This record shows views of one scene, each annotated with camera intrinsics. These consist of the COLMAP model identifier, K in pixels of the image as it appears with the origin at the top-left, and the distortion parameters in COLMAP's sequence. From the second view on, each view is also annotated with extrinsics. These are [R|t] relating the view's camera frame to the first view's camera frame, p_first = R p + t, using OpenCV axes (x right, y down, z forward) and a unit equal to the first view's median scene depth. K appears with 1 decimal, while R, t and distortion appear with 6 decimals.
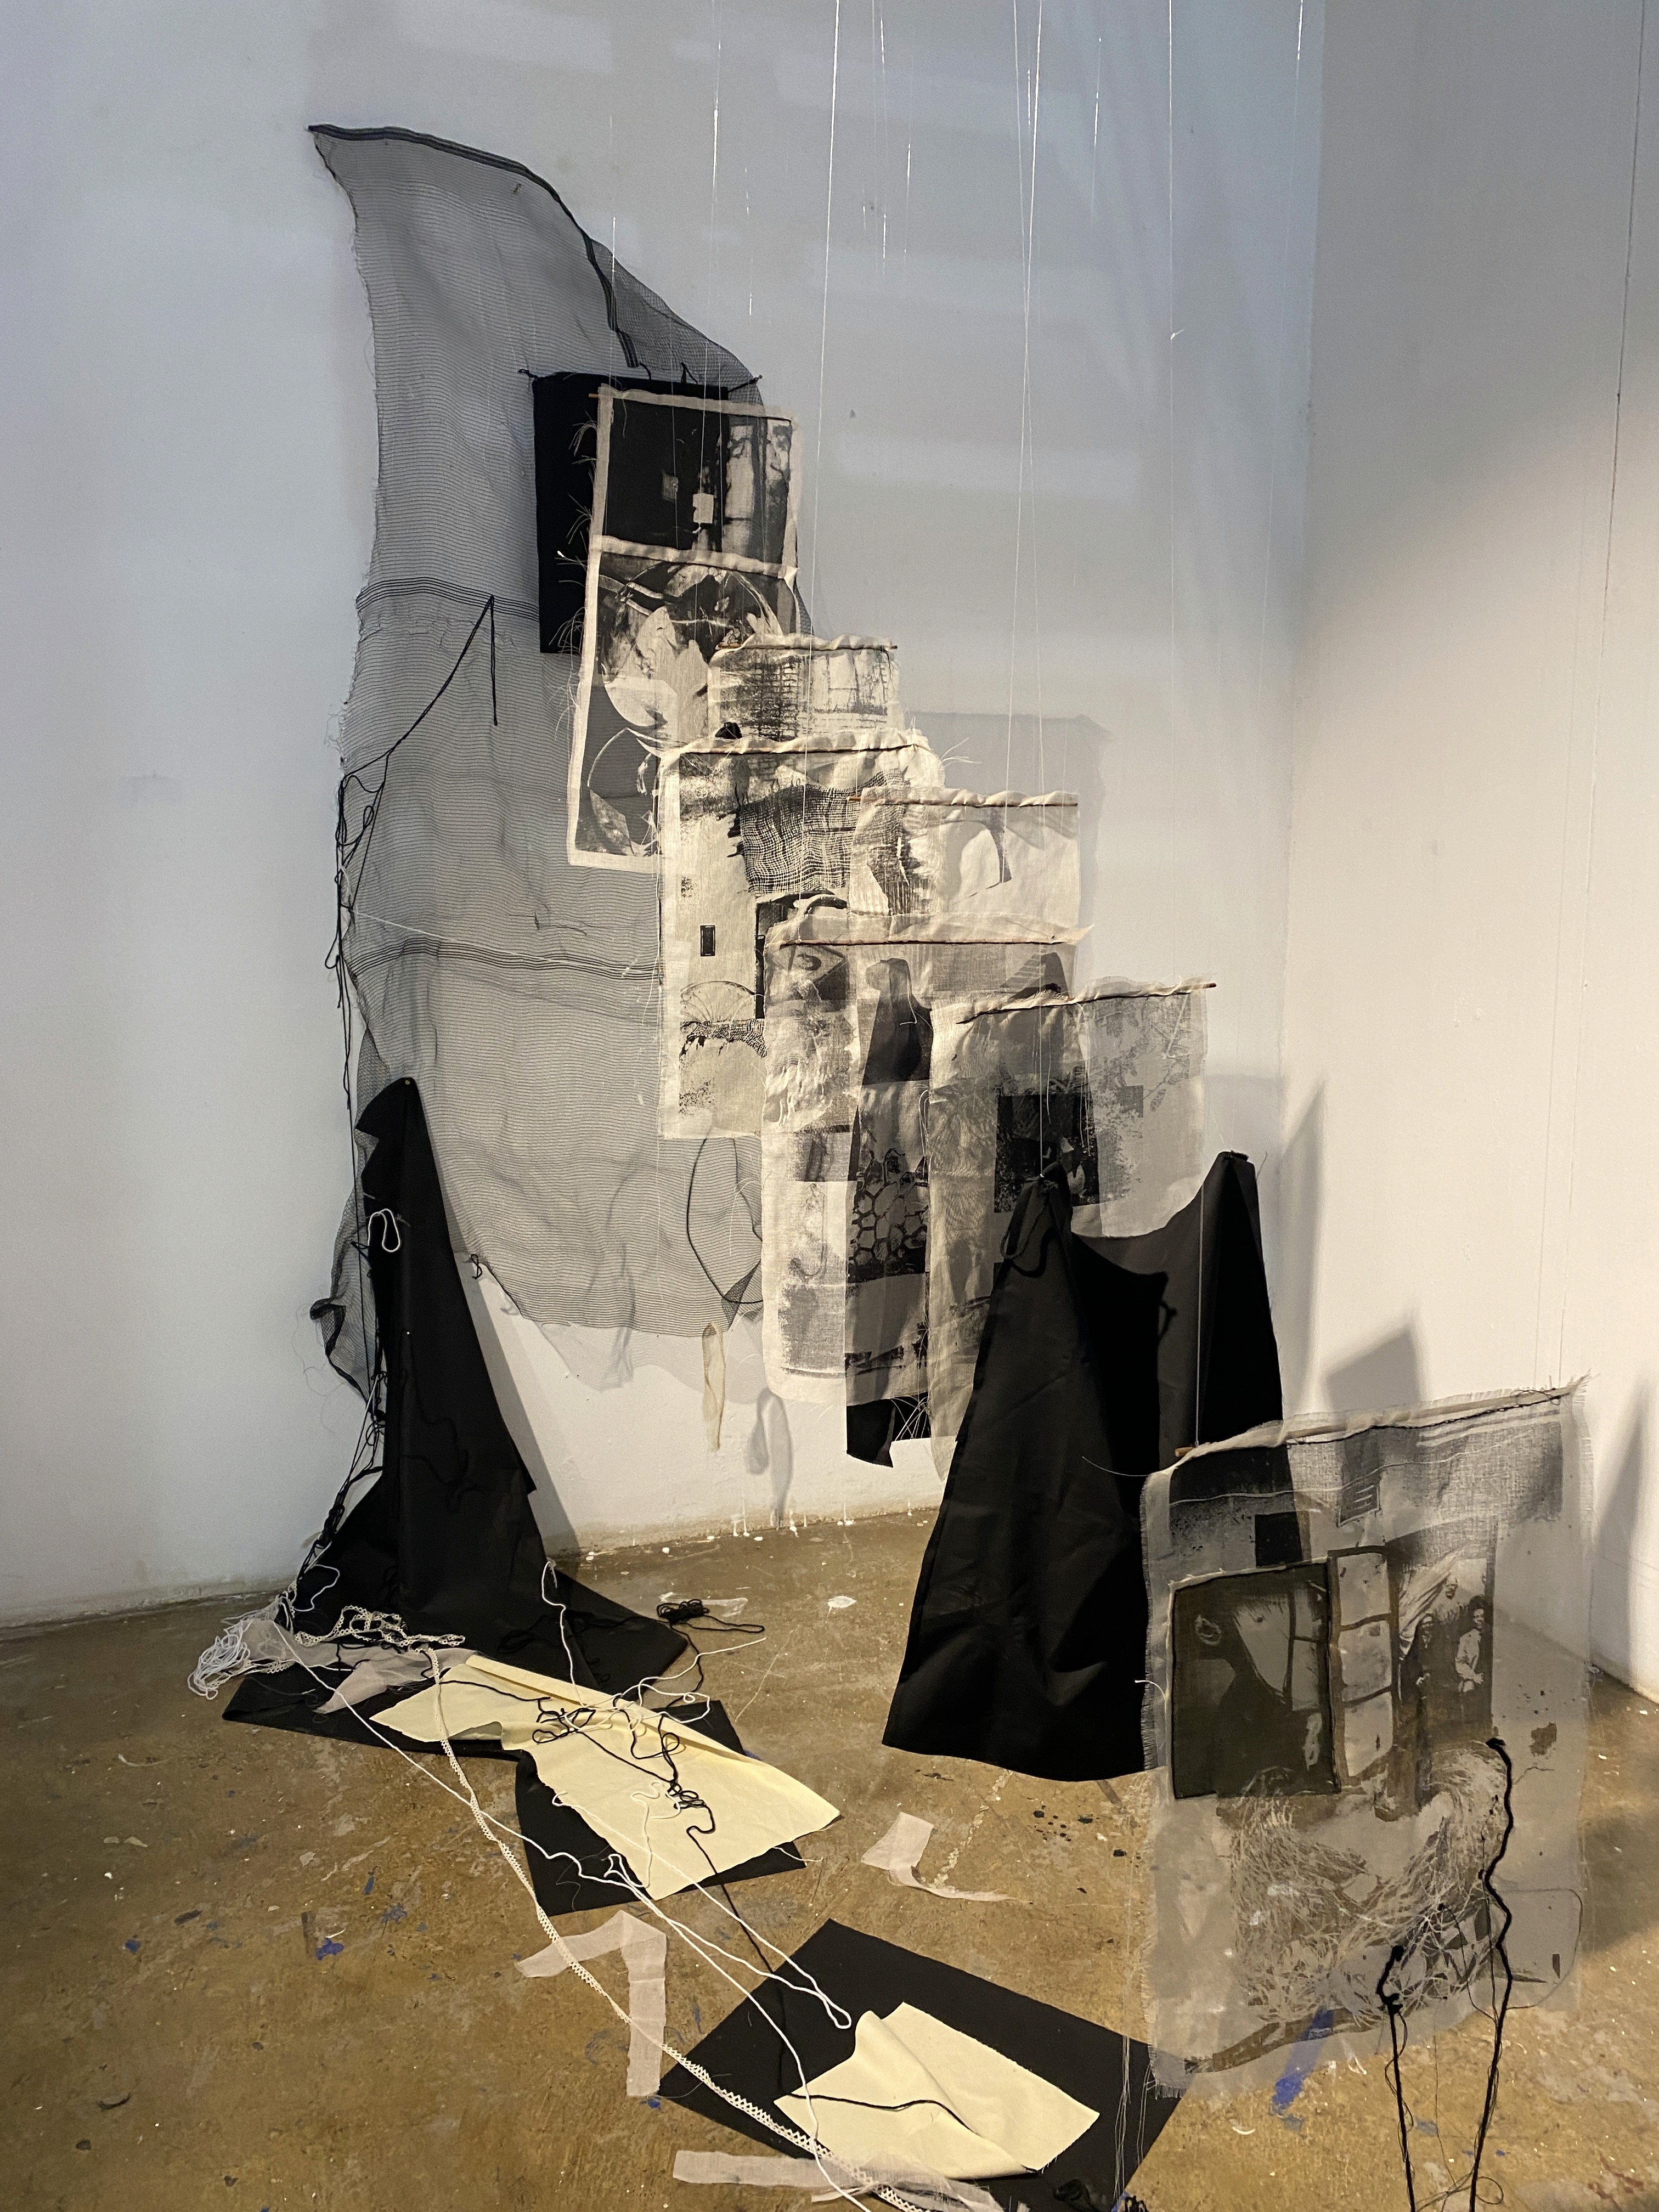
lens RADIAL K [[1720.2, 0, 799.7], [0, 1720.2, 1089.7], [0, 0, 1]] dist [0.036563, -0.042776]
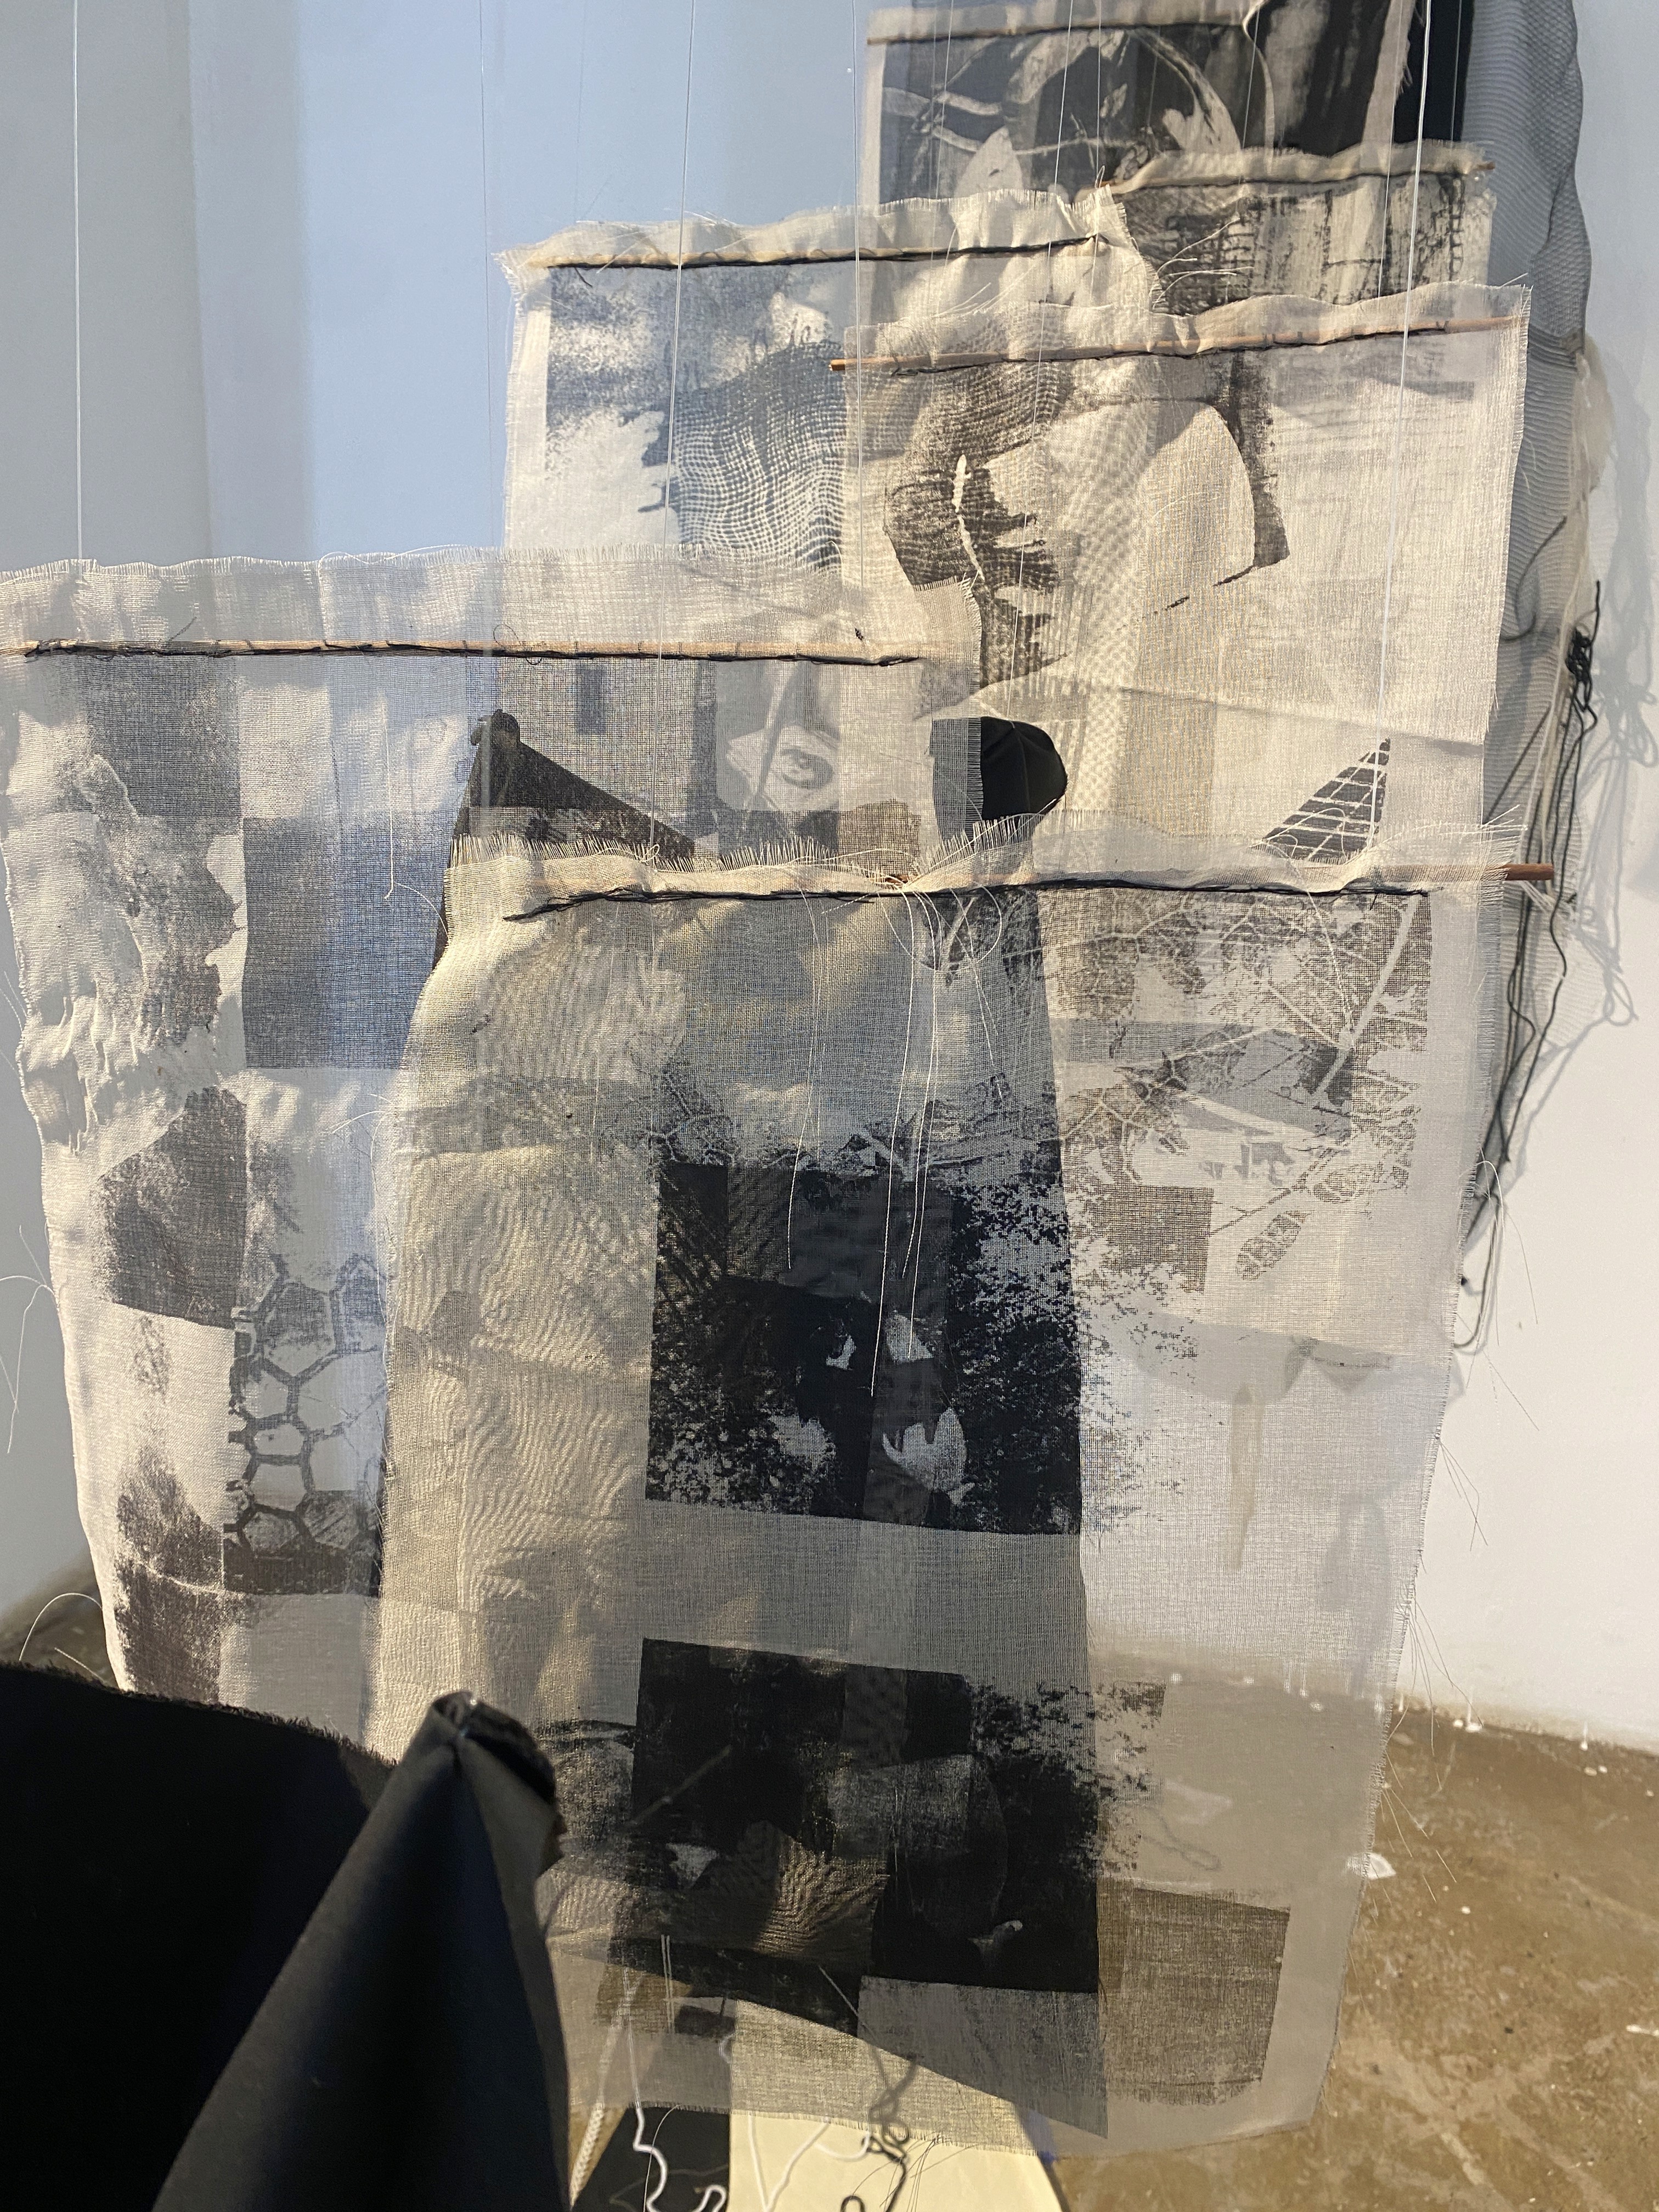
lens RADIAL K [[1721.6, 0, 830.0], [0, 1721.6, 1135.9], [0, 0, 1]] dist [-0.001028, -0.003096]
pose [[0.827121, 0.154499, -0.540371, 0.209231], [-0.107497, 0.987212, 0.117717, -0.026866], [0.551648, -0.039278, 0.833152, 0.502188]]
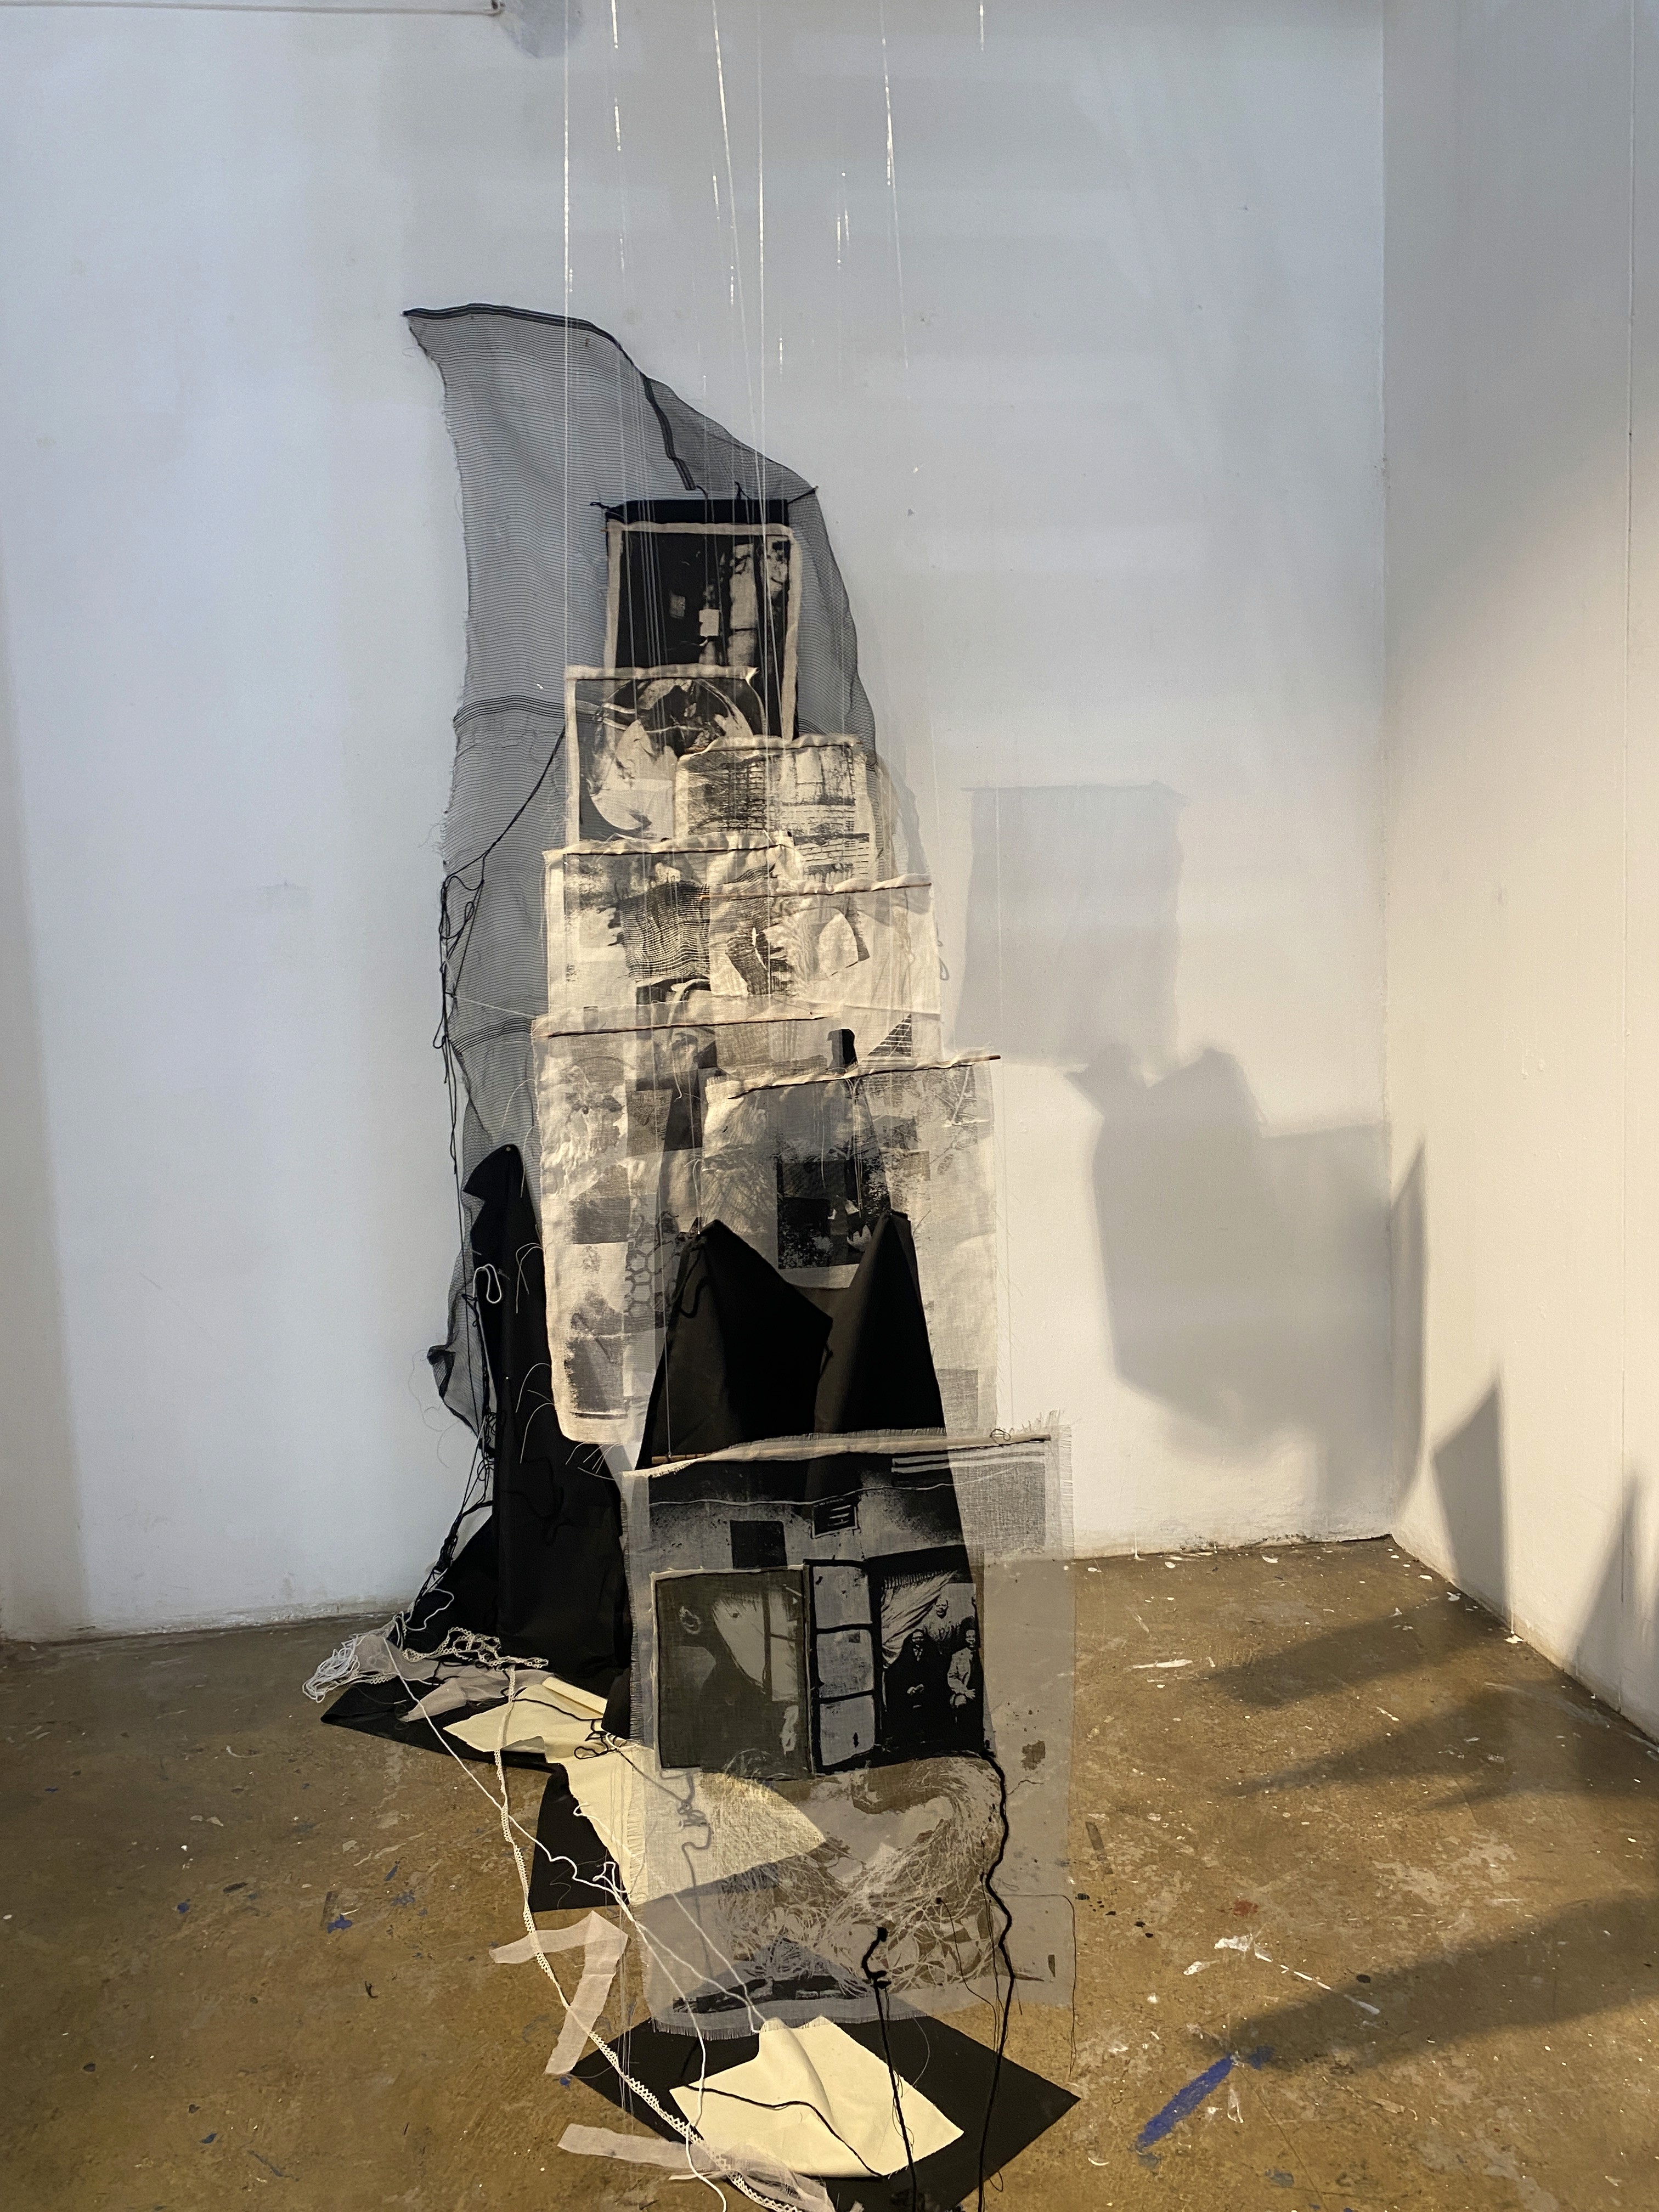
lens RADIAL K [[1720.2, 0, 799.7], [0, 1720.2, 1089.7], [0, 0, 1]] dist [0.036563, -0.042776]
pose [[0.978164, -0.019724, -0.206897, 0.242375], [0.012657, 0.999292, -0.035426, -0.001840], [0.207449, 0.032034, 0.977721, -0.050852]]
